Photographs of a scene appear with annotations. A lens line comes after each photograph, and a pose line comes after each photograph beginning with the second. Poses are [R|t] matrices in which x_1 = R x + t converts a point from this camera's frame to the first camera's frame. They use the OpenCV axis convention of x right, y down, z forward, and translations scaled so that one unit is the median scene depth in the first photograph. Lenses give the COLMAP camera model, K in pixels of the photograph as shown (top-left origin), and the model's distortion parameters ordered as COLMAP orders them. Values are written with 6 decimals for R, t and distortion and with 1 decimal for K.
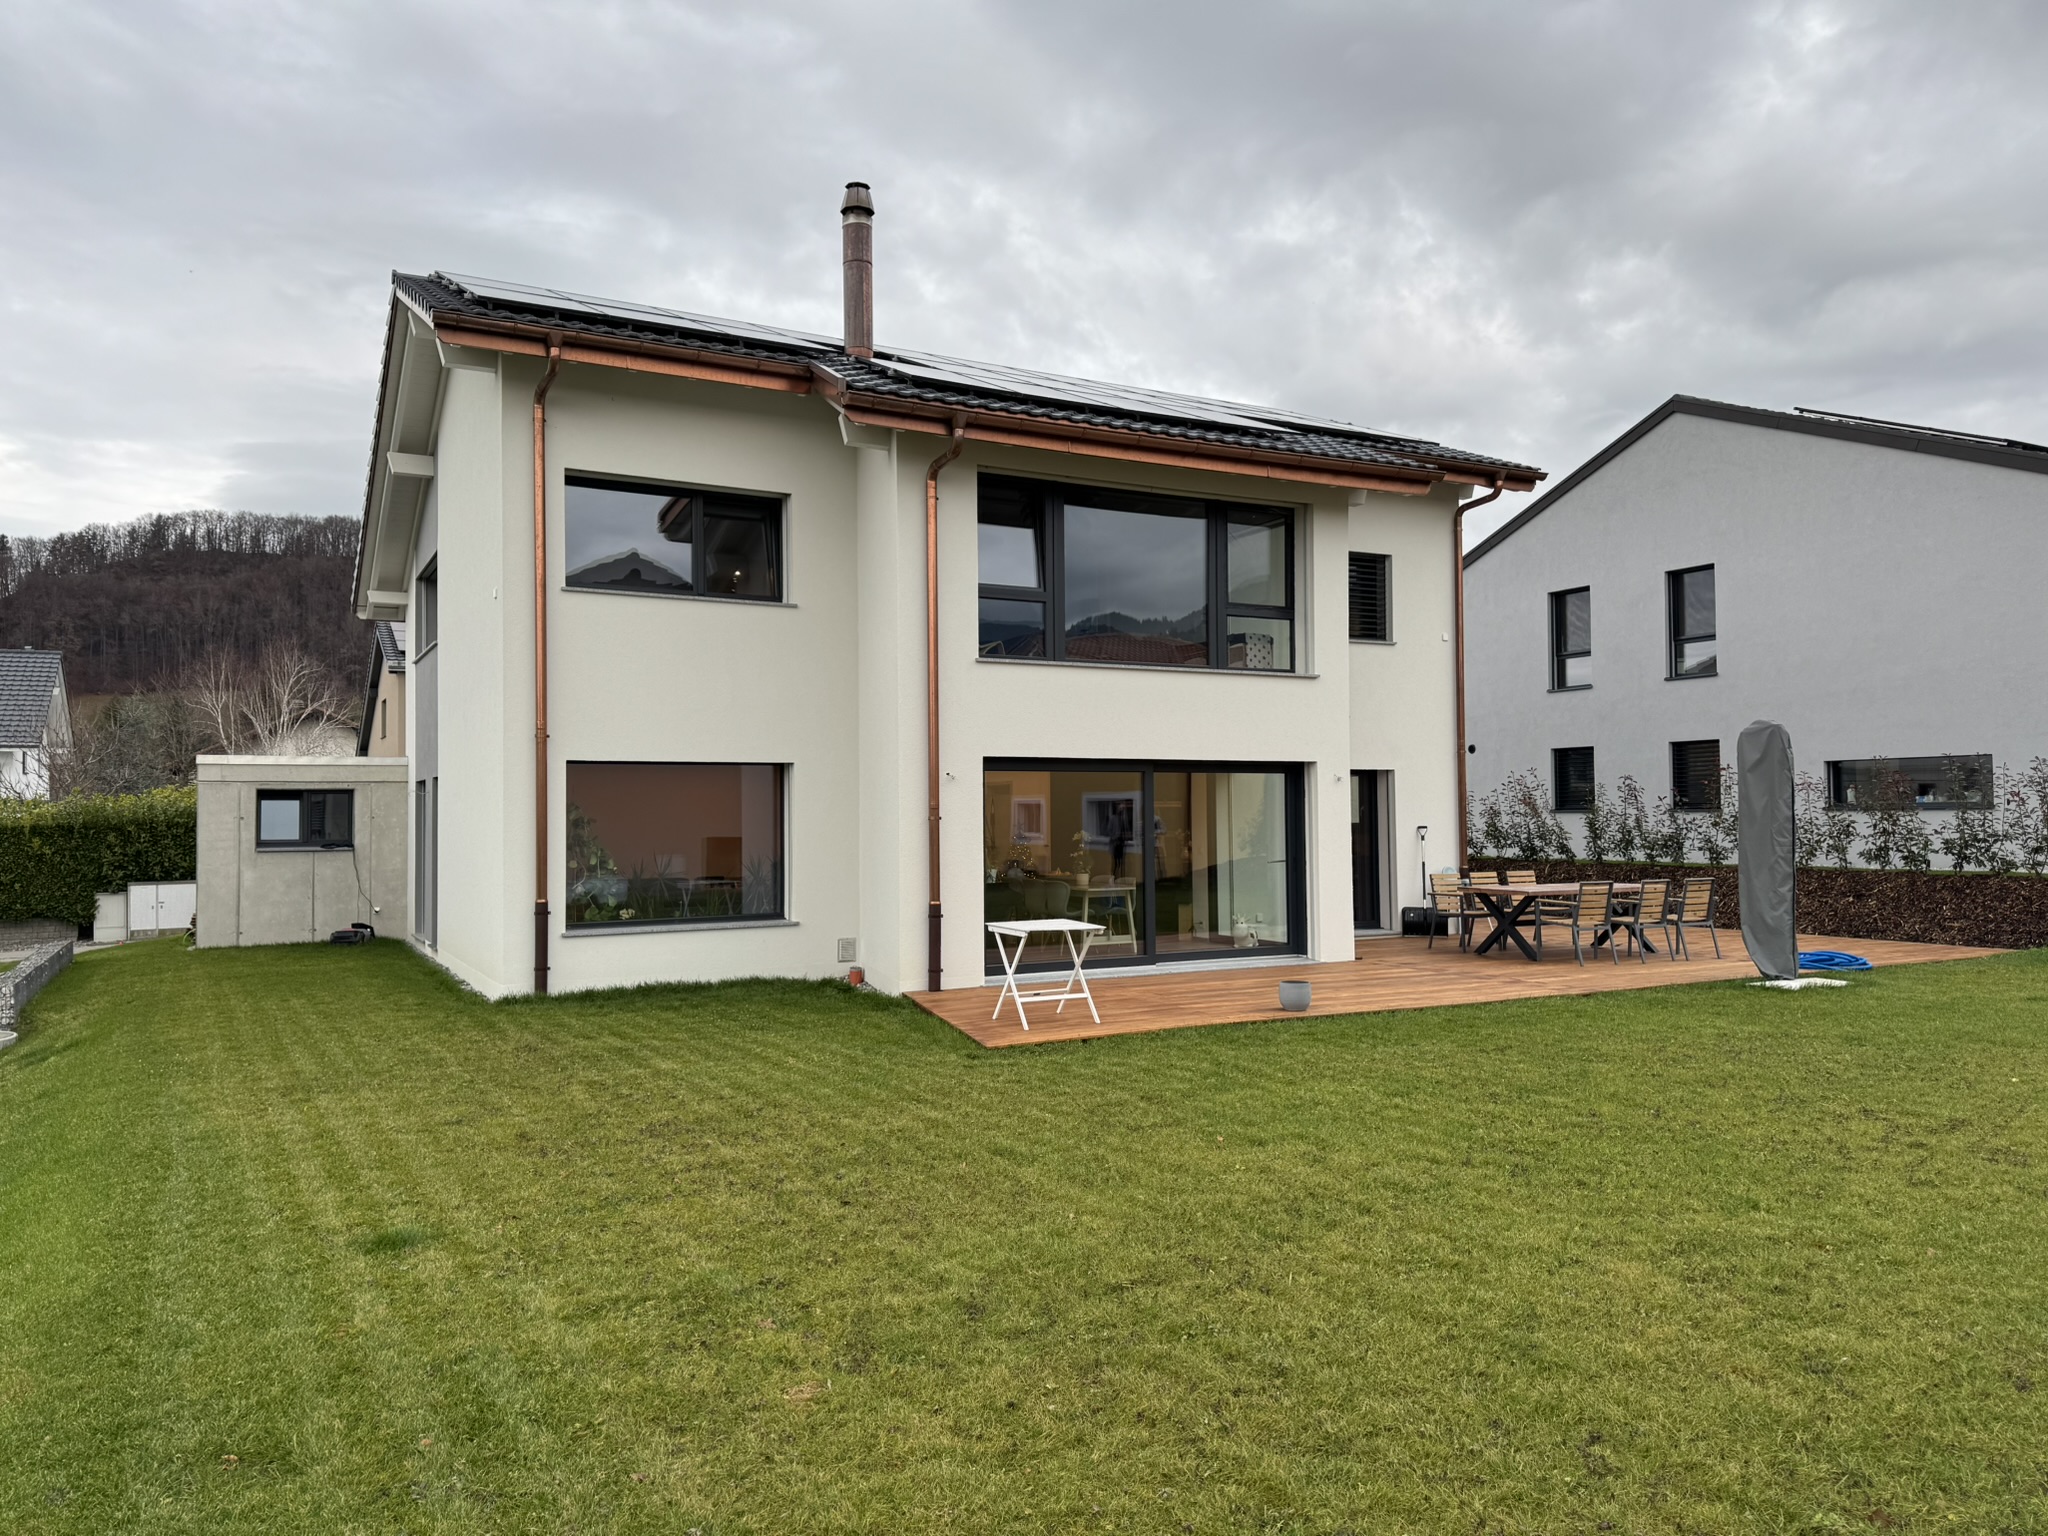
lens RADIAL K [[1472.0, 0, 1029.0], [0, 1472.0, 773.6], [0, 0, 1]] dist [0.015988, -0.002485]
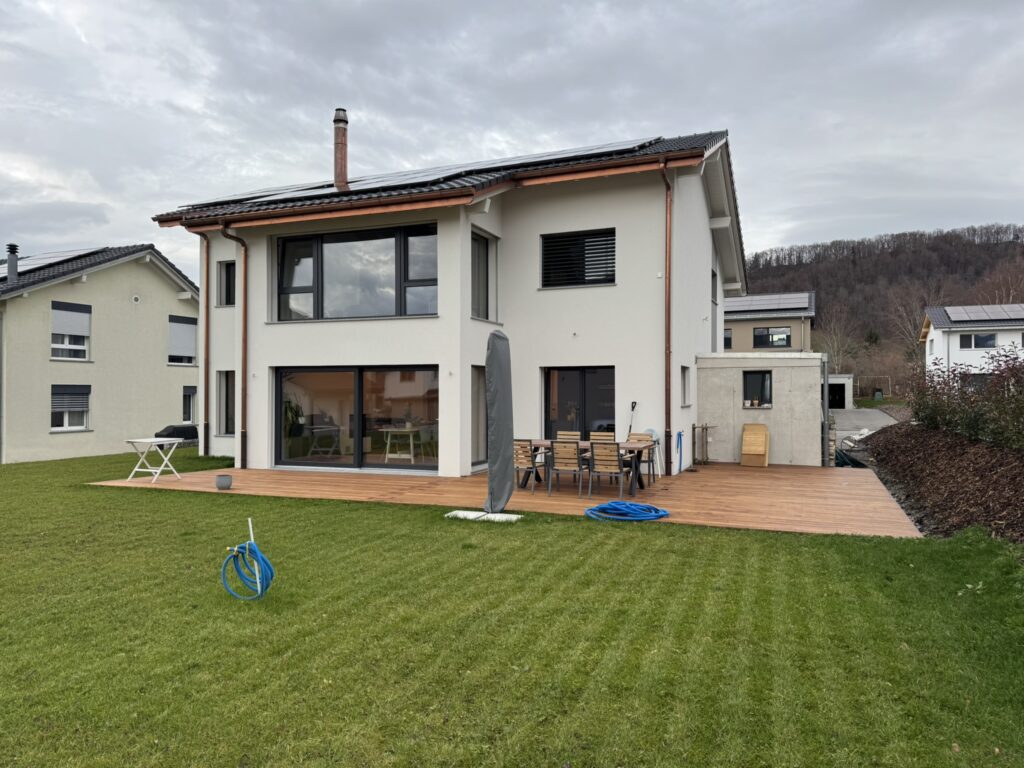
lens RADIAL K [[736.0, 0, 514.5], [0, 736.0, 386.8], [0, 0, 1]] dist [0.015988, -0.002485]
pose [[0.632431, 0.003455, -0.774609, 0.907164], [0.016130, 0.999714, 0.017628, 0.005382], [0.774448, -0.023643, 0.632195, 0.491496]]
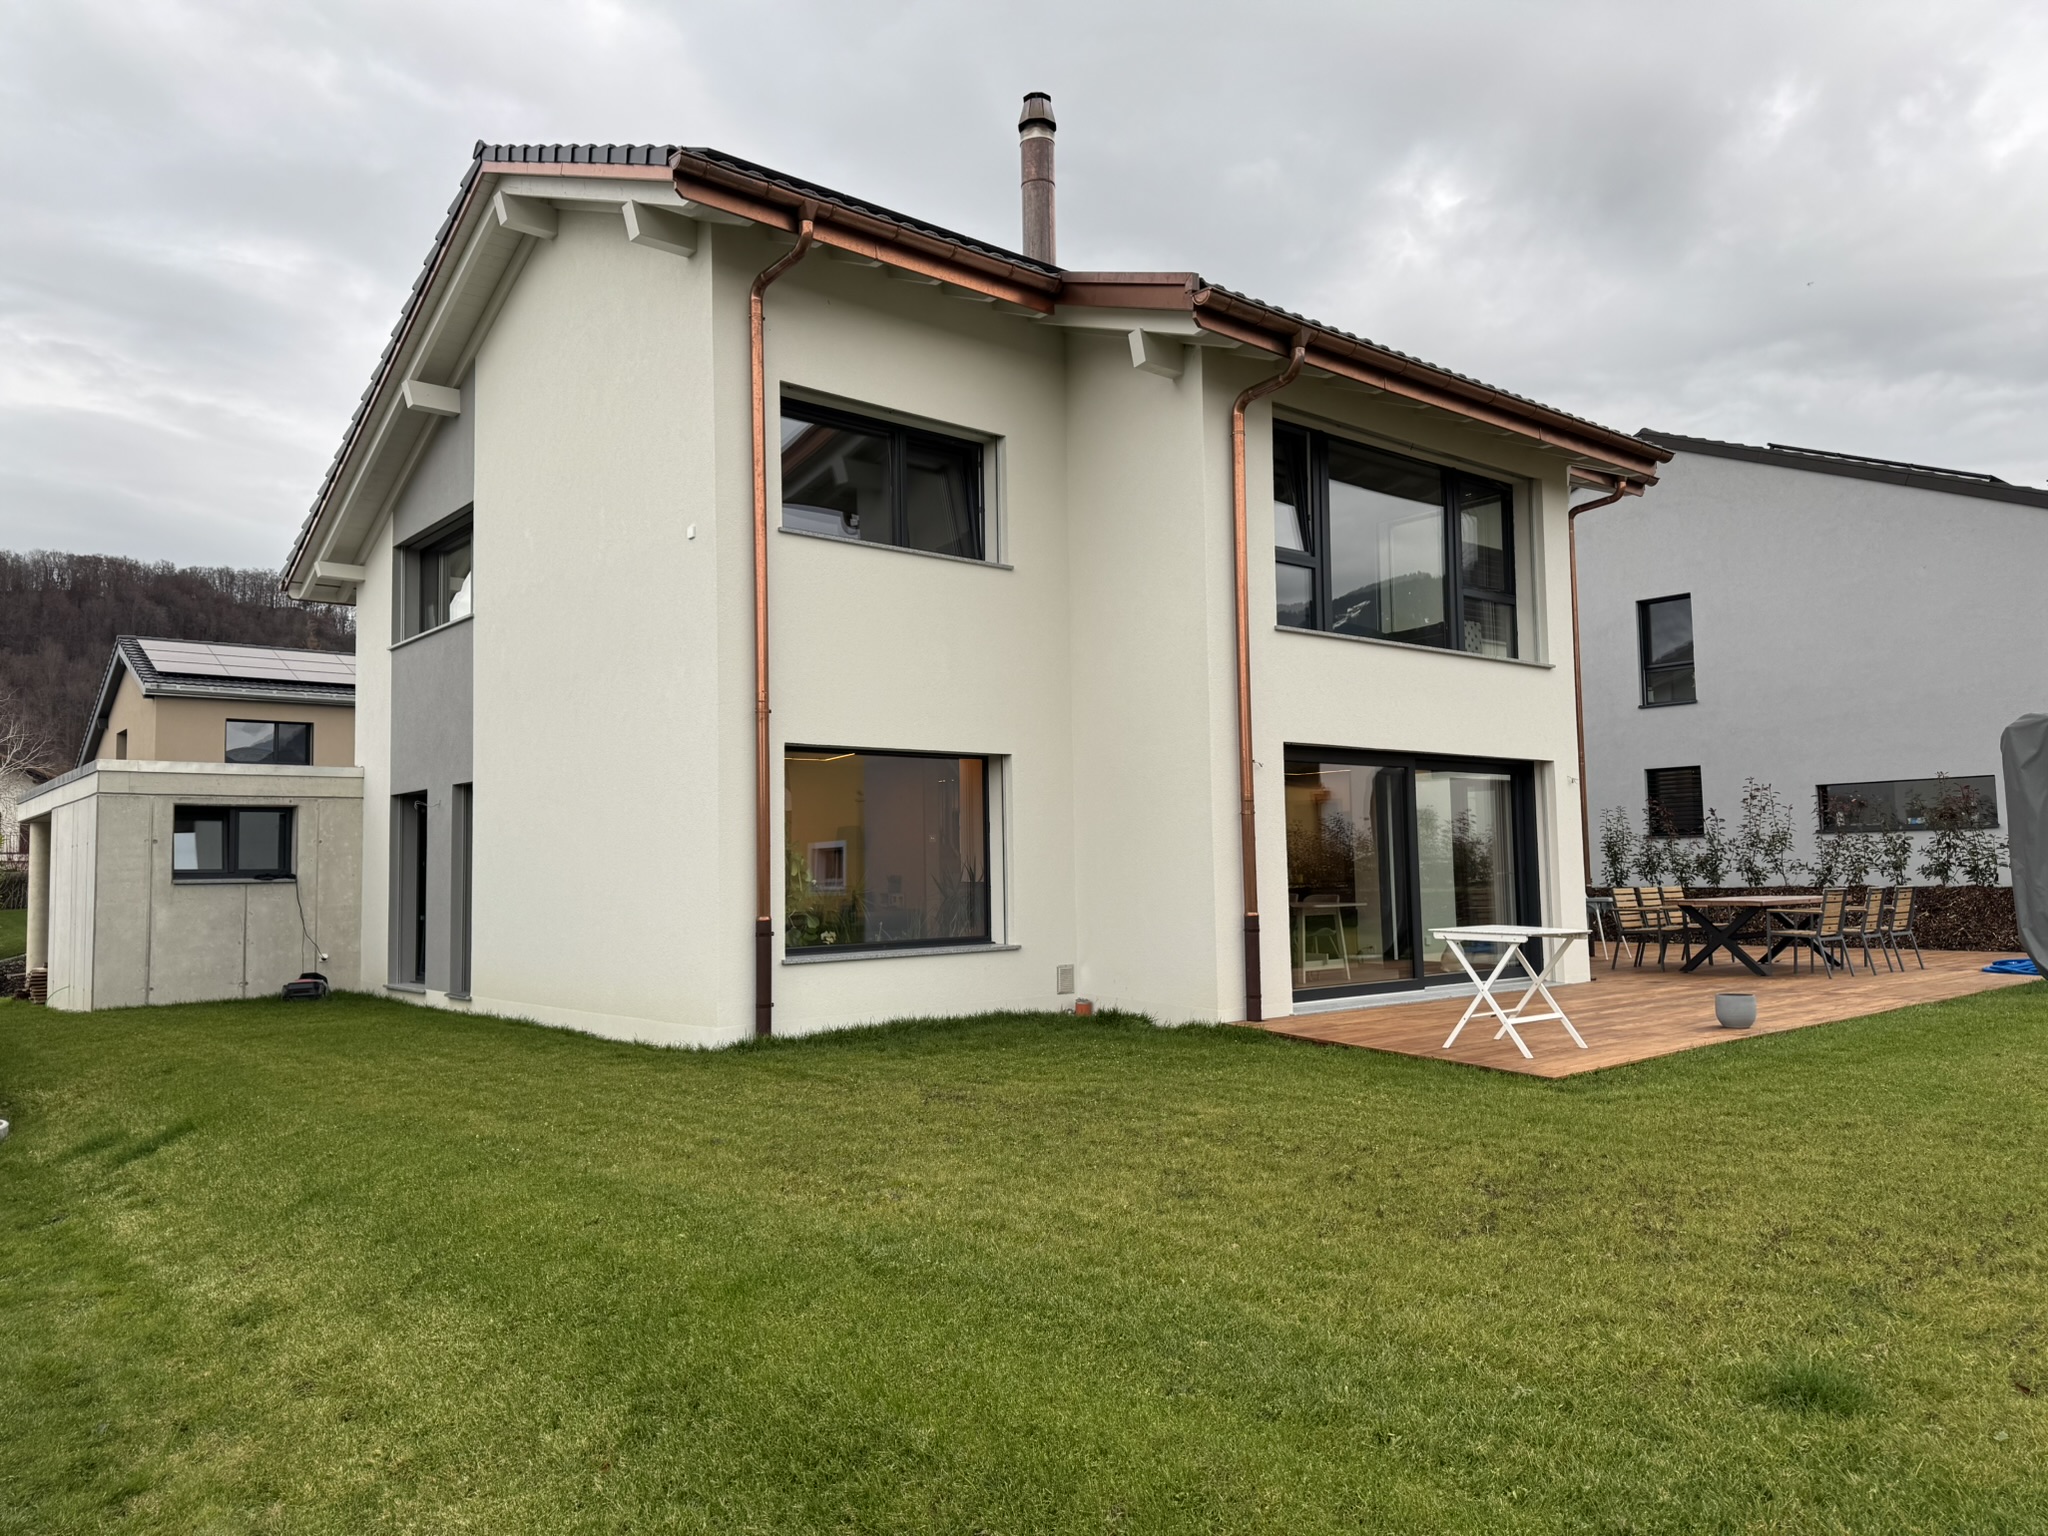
lens RADIAL K [[1472.0, 0, 1029.0], [0, 1472.0, 773.6], [0, 0, 1]] dist [0.015988, -0.002485]
pose [[0.978957, 0.004723, 0.204011, -0.297098], [0.003838, 0.999129, -0.041549, 0.035629], [-0.204029, 0.041458, 0.978087, 0.169655]]
